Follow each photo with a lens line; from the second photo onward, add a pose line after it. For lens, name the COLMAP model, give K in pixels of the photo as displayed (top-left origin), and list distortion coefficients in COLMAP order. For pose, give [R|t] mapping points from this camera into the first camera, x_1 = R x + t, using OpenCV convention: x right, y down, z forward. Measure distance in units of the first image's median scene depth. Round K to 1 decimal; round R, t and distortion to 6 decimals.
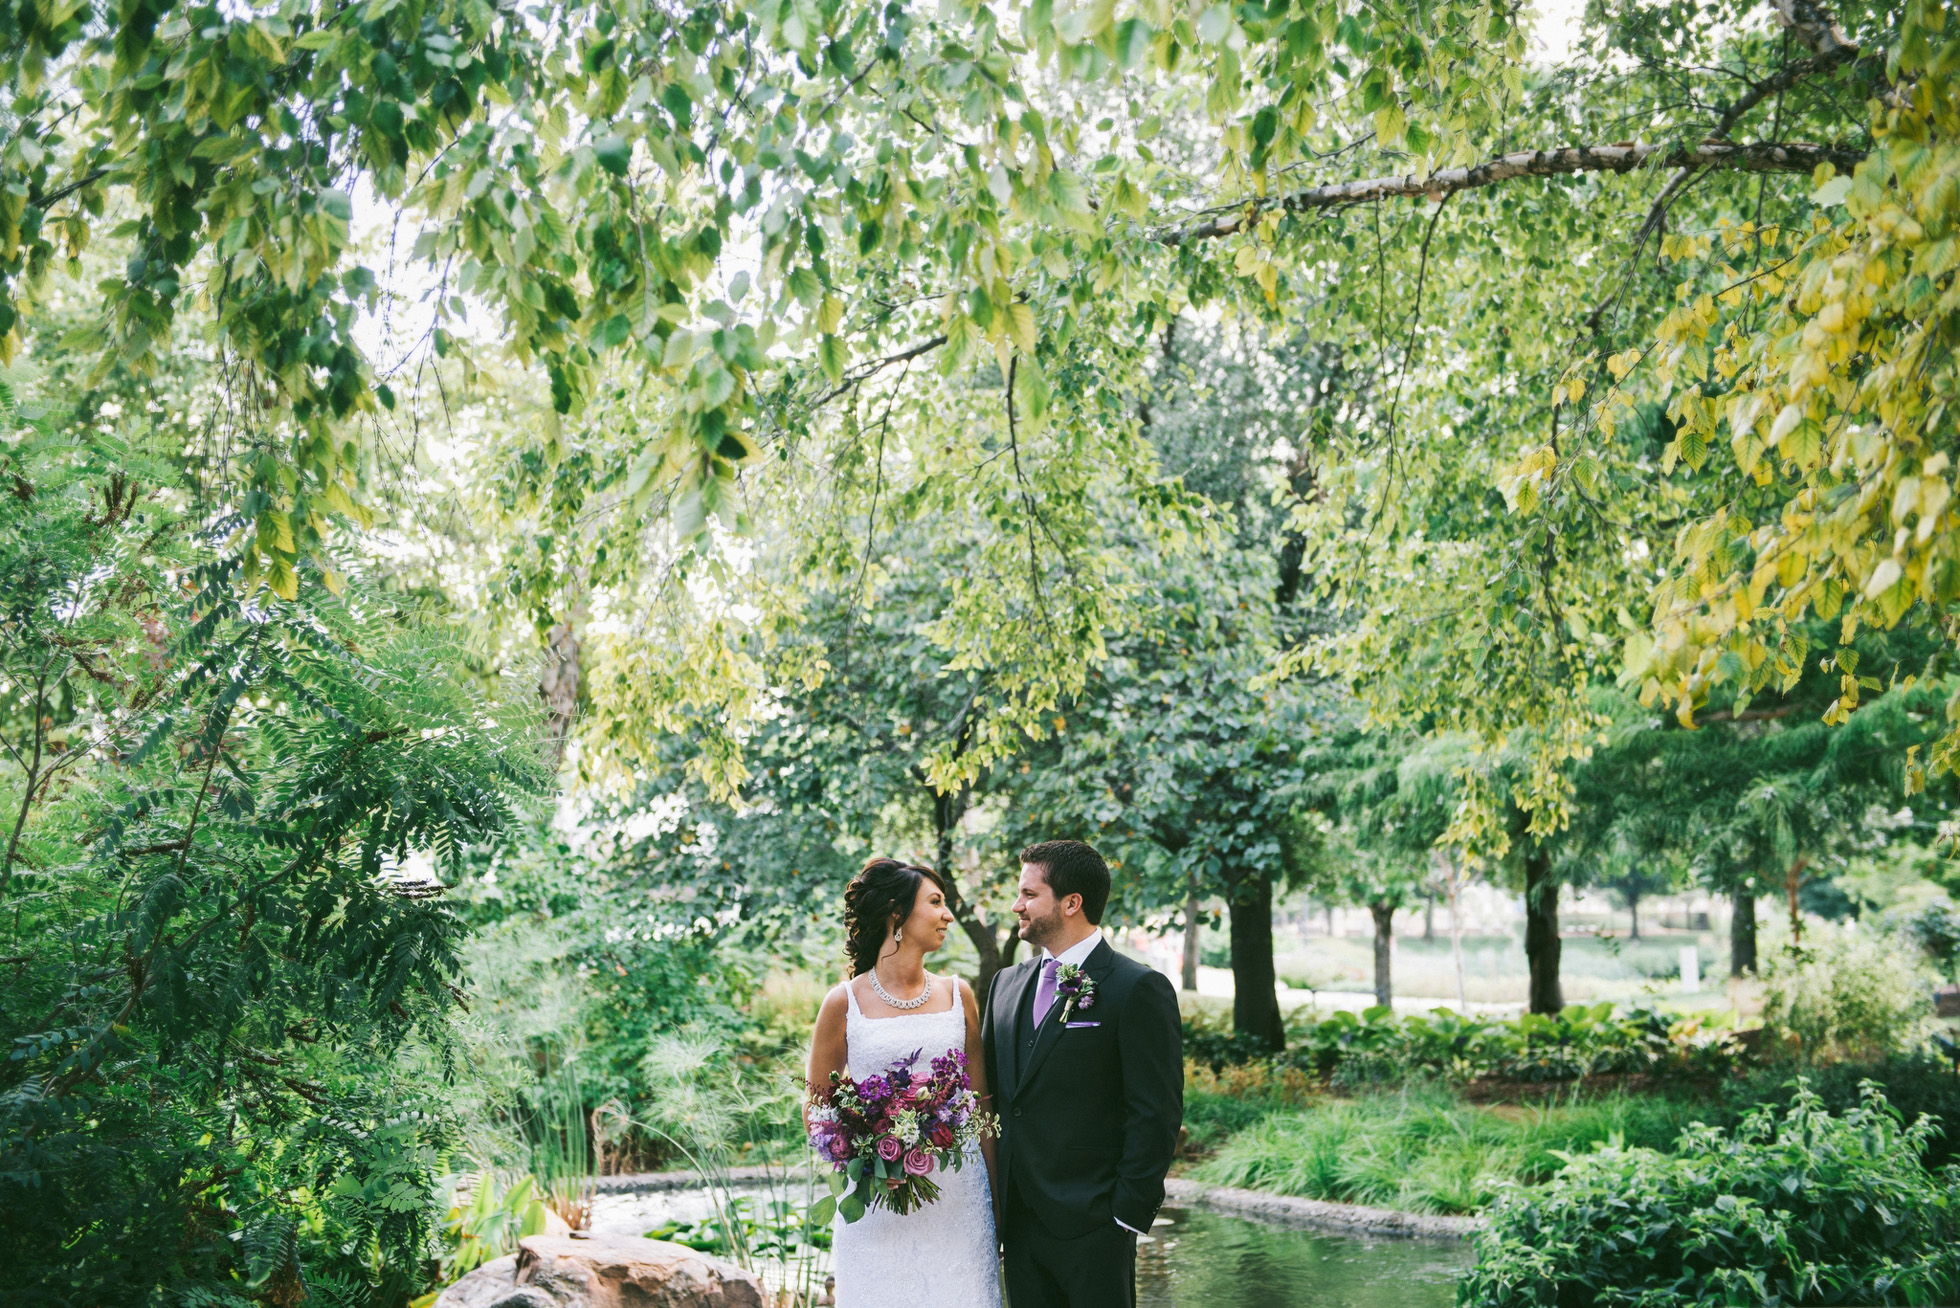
lens RADIAL K [[2719.5, 0, 972.3], [0, 2719.5, 652.4], [0, 0, 1]] dist [0.182550, 0.000000]
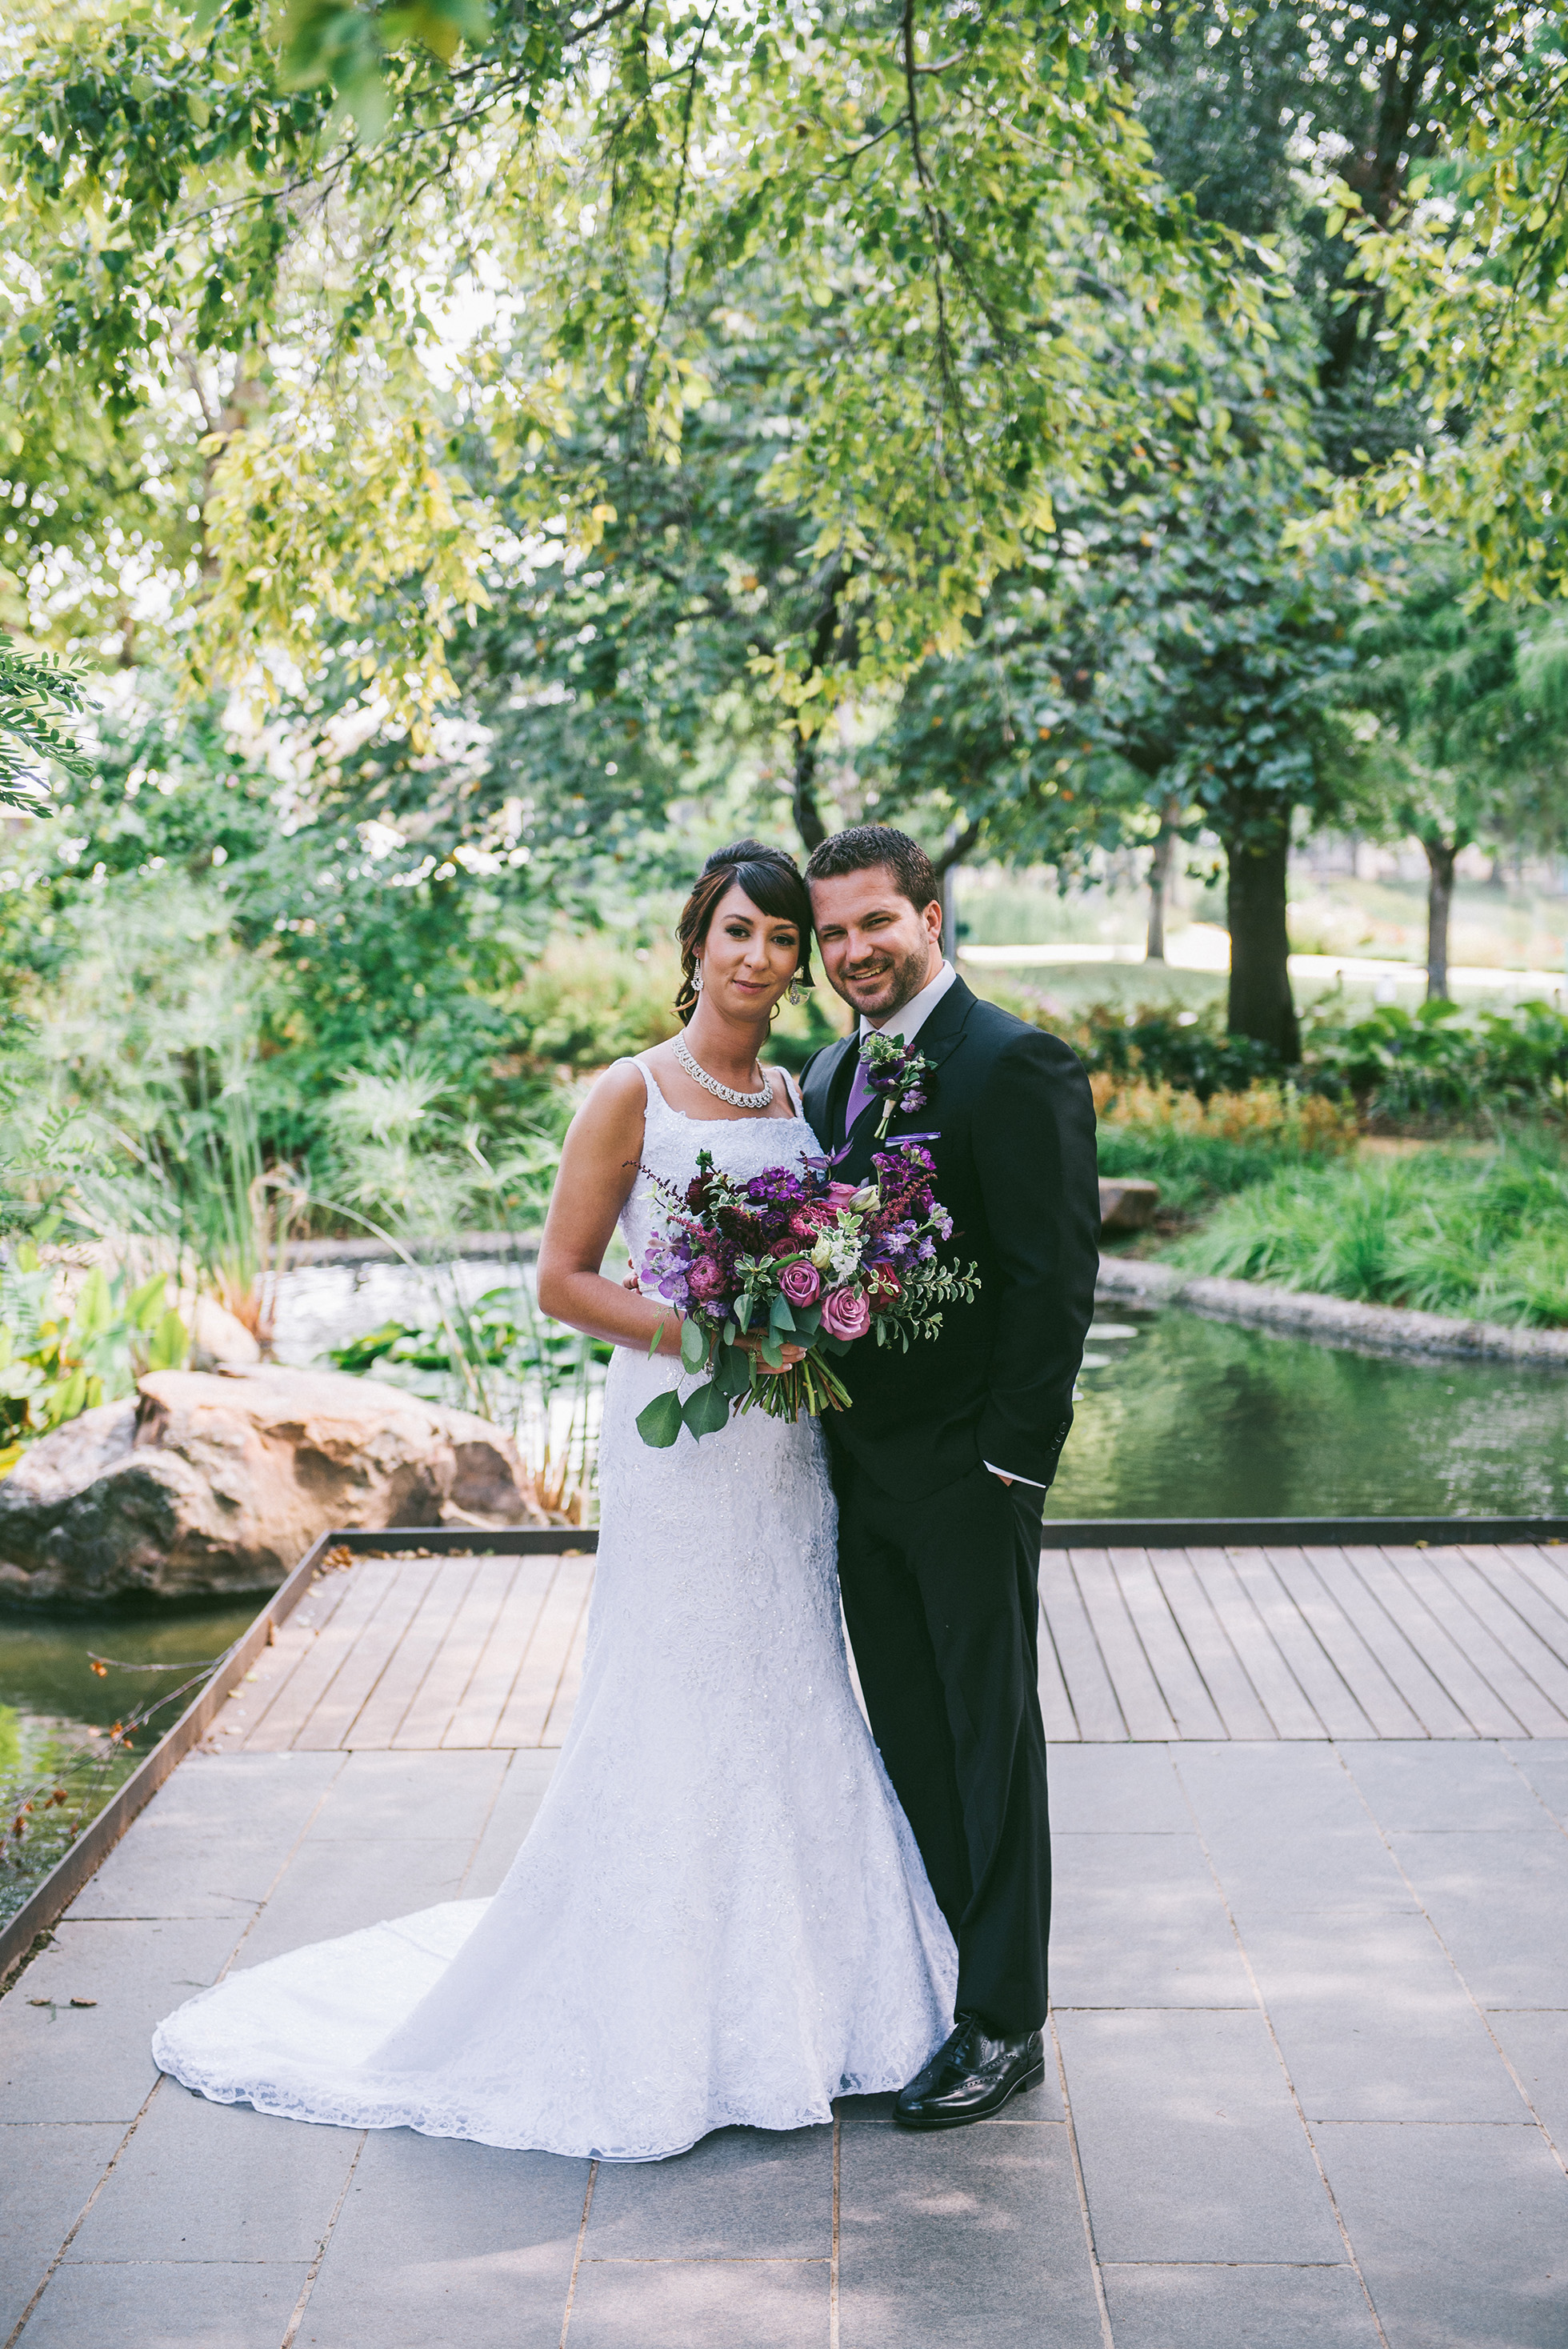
lens RADIAL K [[3665.4, 0, 737.9], [0, 3665.4, 1189.1], [0, 0, 1]] dist [0.103482, 0.000000]
pose [[0.999481, 0.013213, -0.029372, 0.001220], [-0.007284, 0.981079, 0.193473, -0.000198], [0.031372, -0.193159, 0.980666, 0.101233]]
